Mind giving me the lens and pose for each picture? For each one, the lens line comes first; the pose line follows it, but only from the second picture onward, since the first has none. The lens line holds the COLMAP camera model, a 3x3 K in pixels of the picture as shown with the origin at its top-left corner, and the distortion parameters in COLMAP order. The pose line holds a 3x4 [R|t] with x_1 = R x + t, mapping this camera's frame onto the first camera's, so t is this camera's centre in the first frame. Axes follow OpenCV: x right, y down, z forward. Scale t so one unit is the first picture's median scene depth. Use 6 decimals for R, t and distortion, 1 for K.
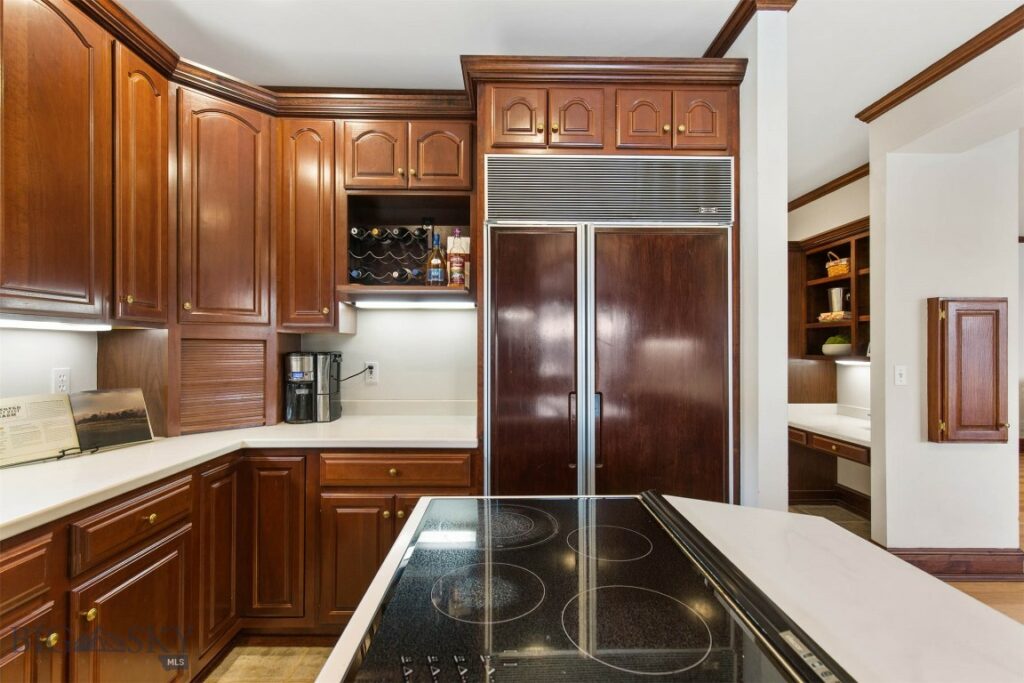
lens RADIAL K [[463.8, 0, 509.1], [0, 463.8, 343.6], [0, 0, 1]] dist [0.009934, -0.001167]
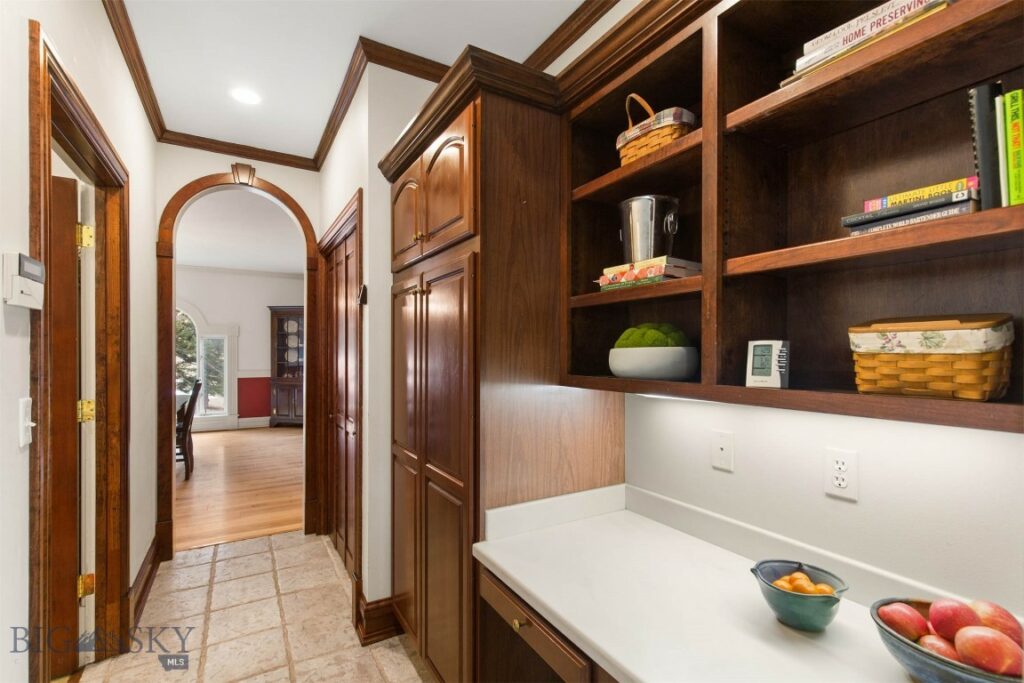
lens RADIAL K [[463.8, 0, 512.5], [0, 463.8, 346.9], [0, 0, 1]] dist [0.009934, -0.001167]
pose [[0.866399, 0.003074, 0.499344, 0.415804], [-0.004107, 0.999991, 0.000969, 0.000680], [-0.499336, -0.002891, 0.866403, 0.712104]]
